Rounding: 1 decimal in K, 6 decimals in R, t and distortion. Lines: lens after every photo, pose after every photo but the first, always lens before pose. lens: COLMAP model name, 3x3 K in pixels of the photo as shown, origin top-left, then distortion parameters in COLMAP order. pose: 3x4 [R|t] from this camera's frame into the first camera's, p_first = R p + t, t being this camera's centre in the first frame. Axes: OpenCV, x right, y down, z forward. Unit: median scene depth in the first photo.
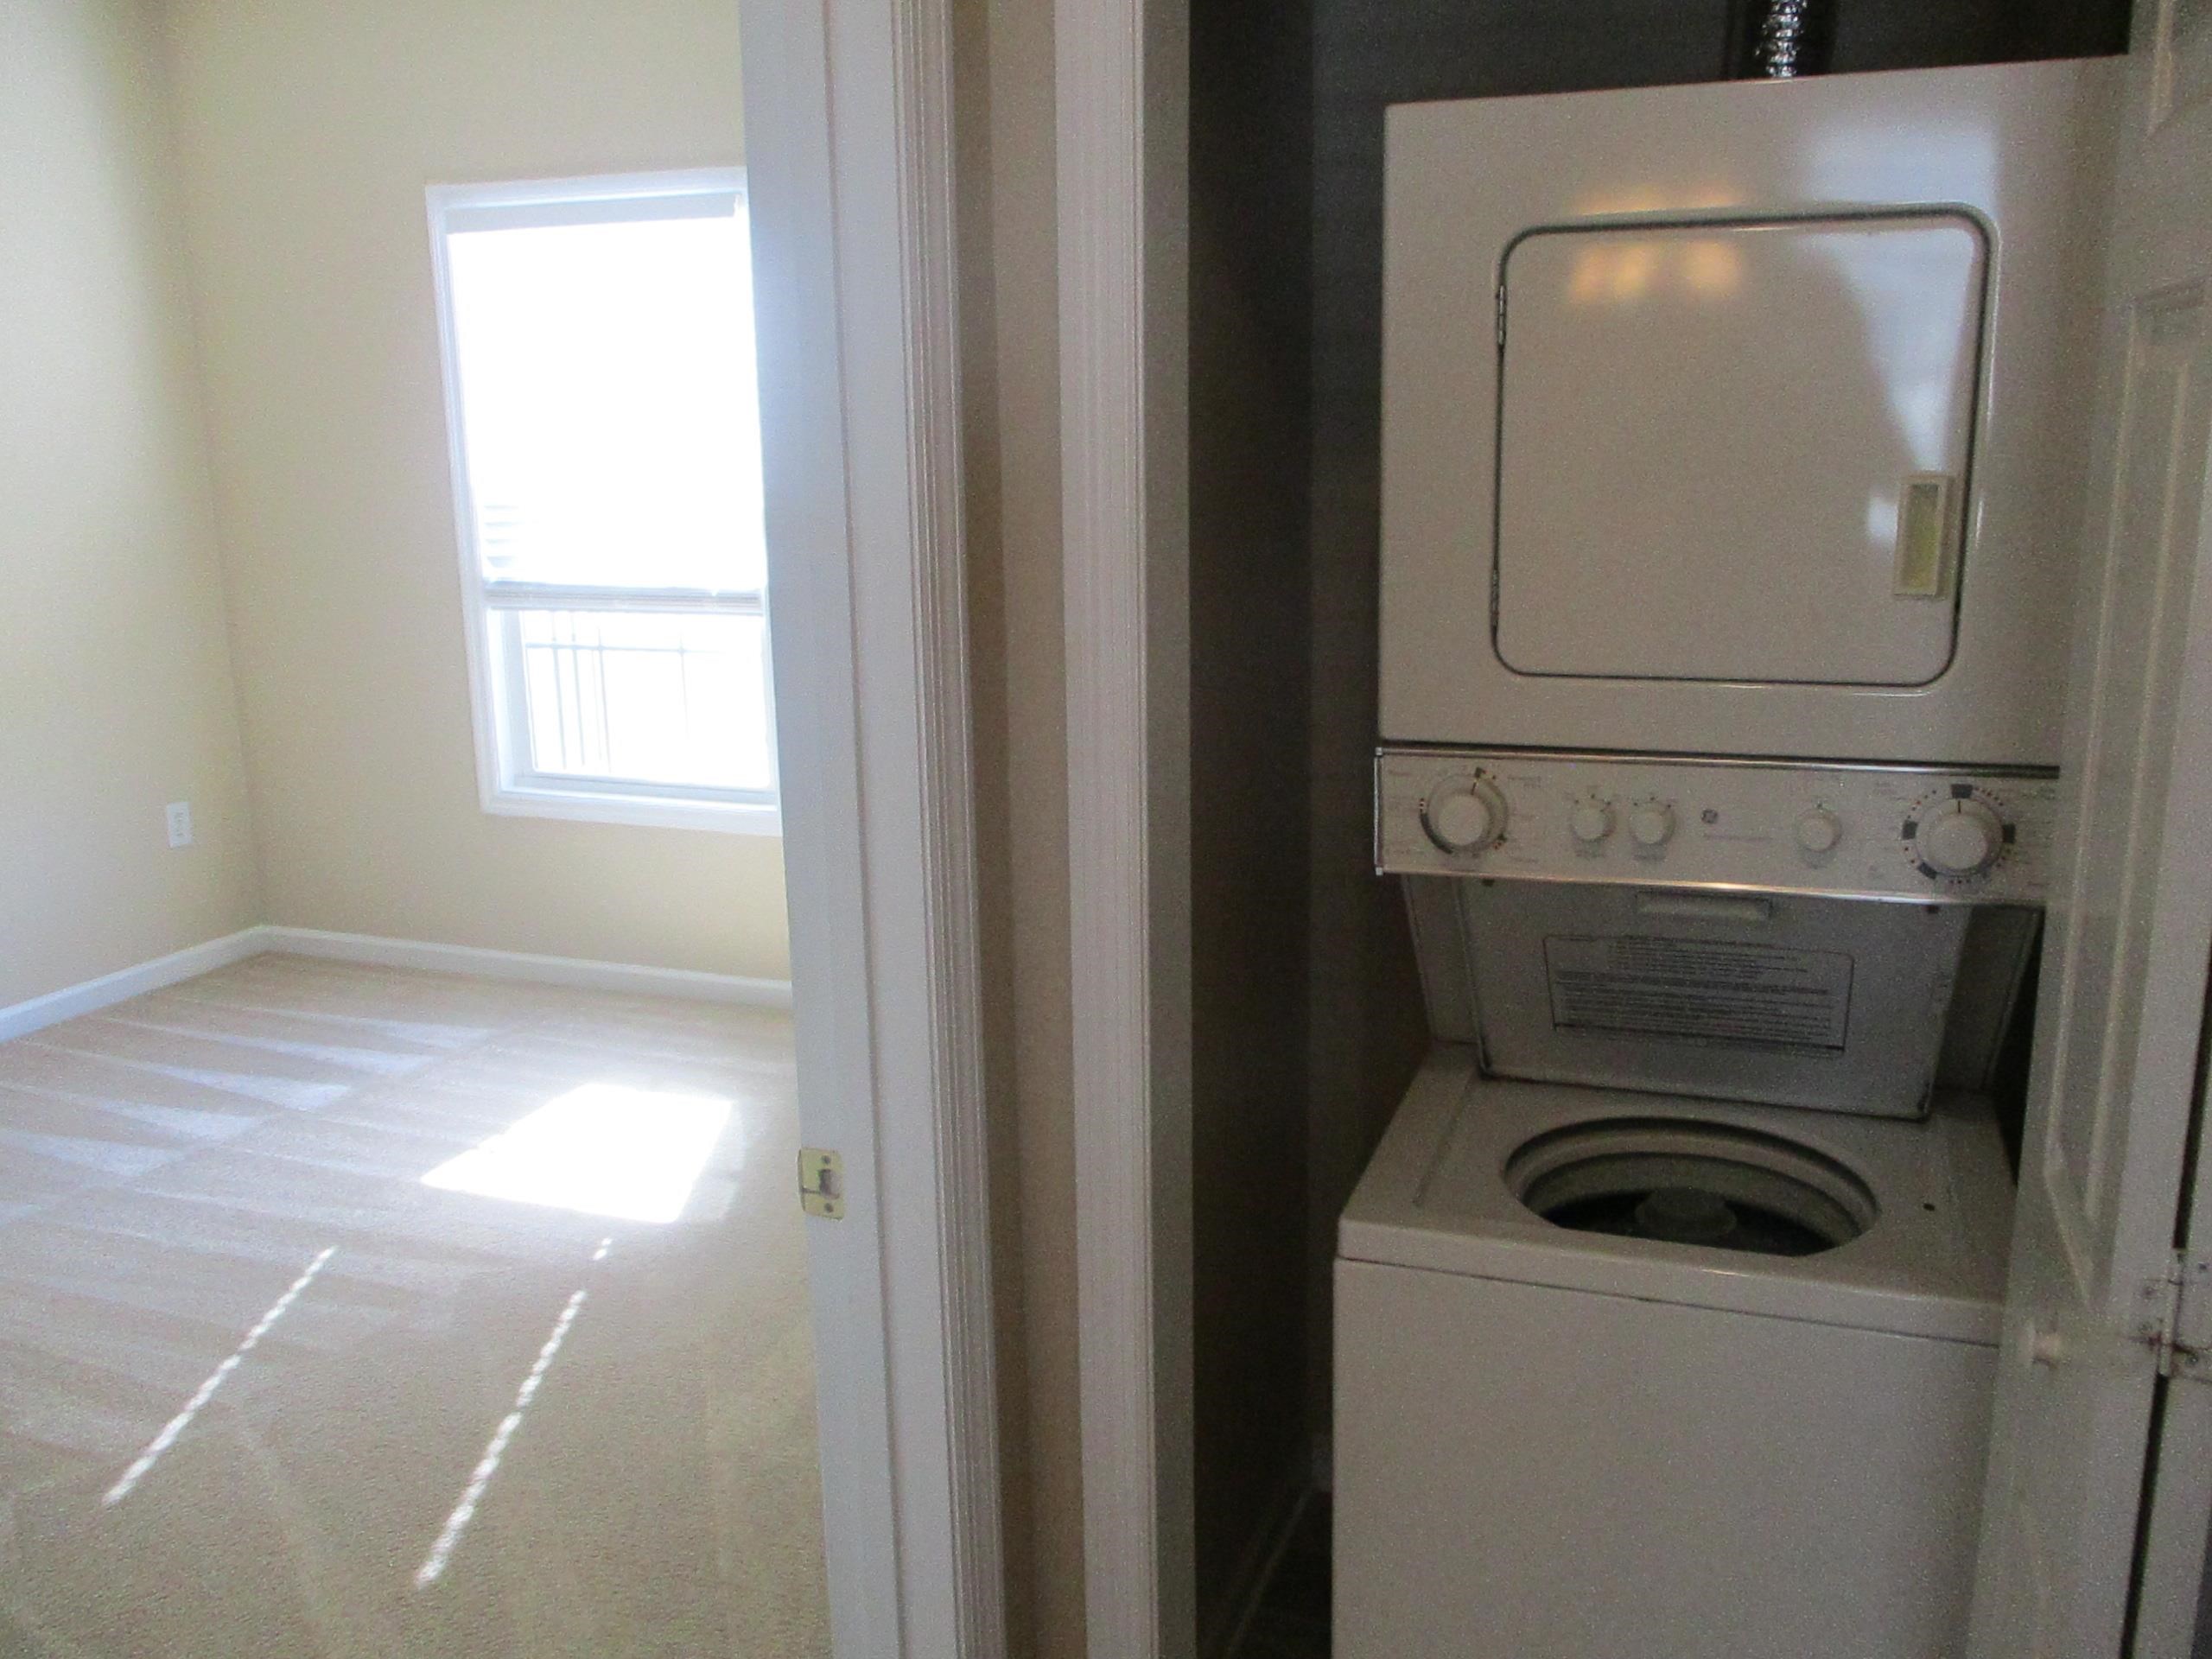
lens RADIAL K [[1877.2, 0, 1106.0], [0, 1877.2, 829.5], [0, 0, 1]] dist [-0.014699, 0.007653]
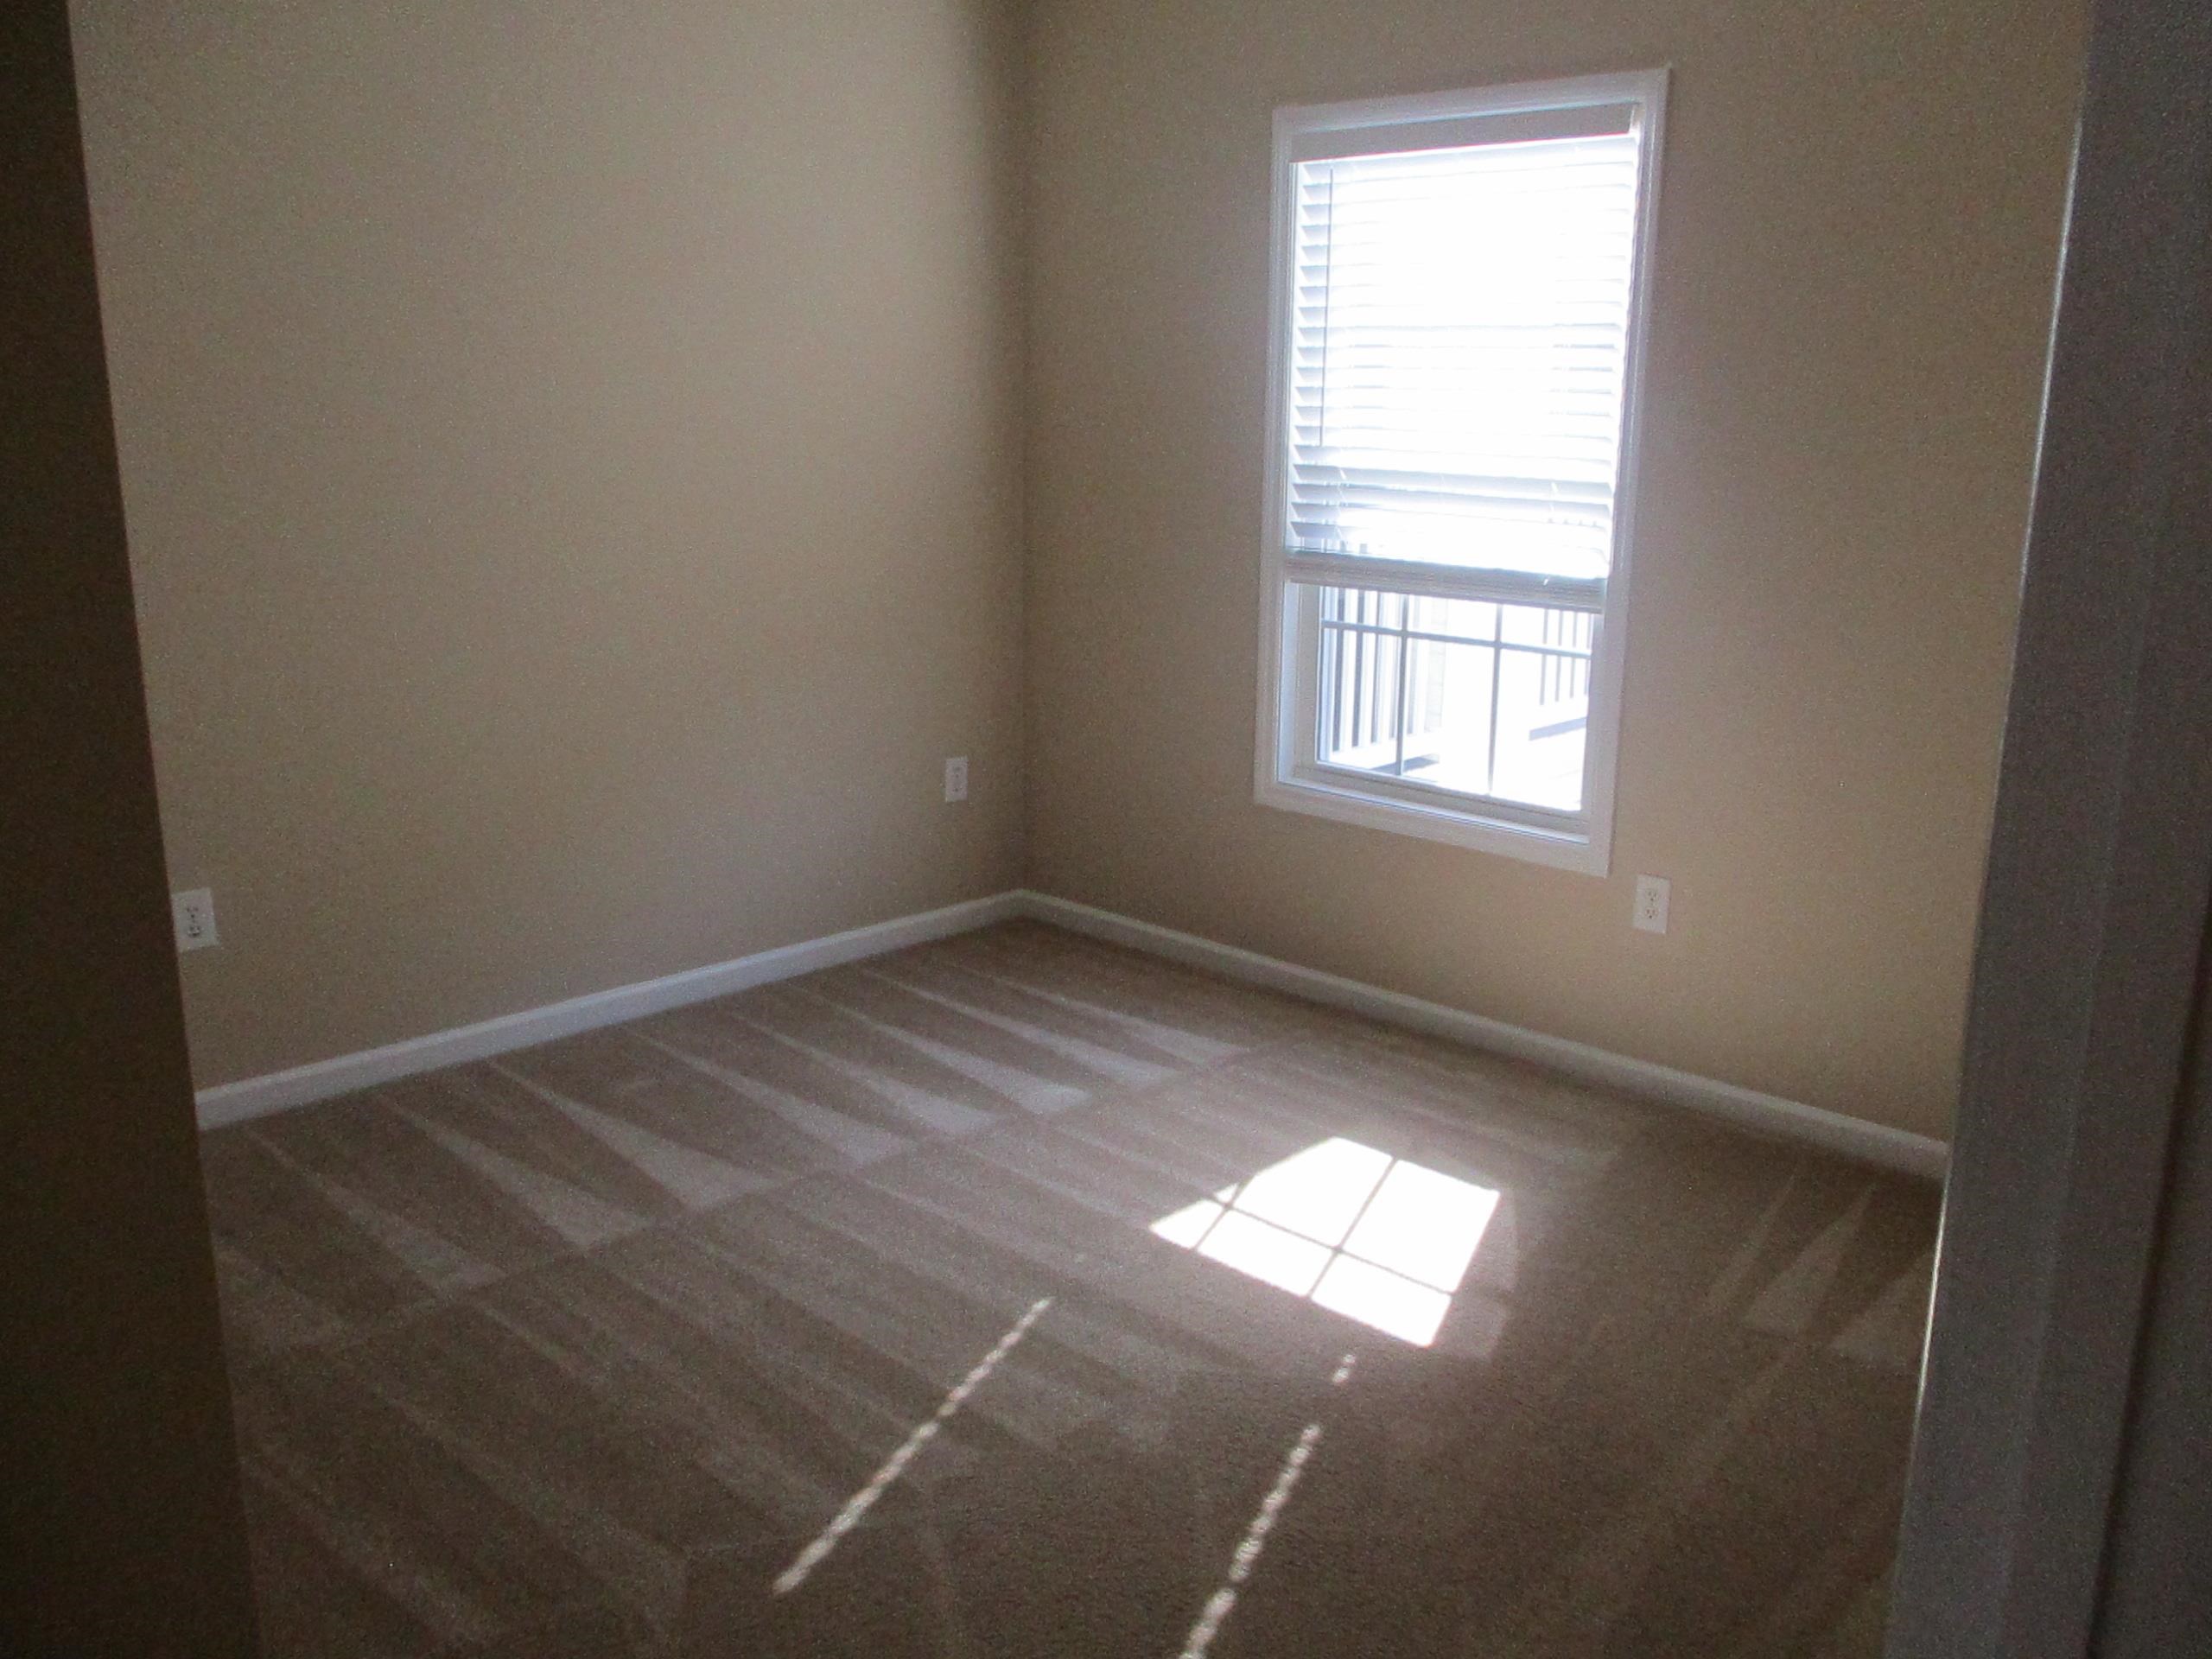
lens RADIAL K [[1877.2, 0, 1106.0], [0, 1877.2, 829.5], [0, 0, 1]] dist [-0.014699, 0.007653]
pose [[0.919417, 0.117298, -0.375384, -0.079665], [-0.110612, 0.993083, 0.039394, -0.034857], [0.377408, 0.005302, 0.926032, 0.183871]]
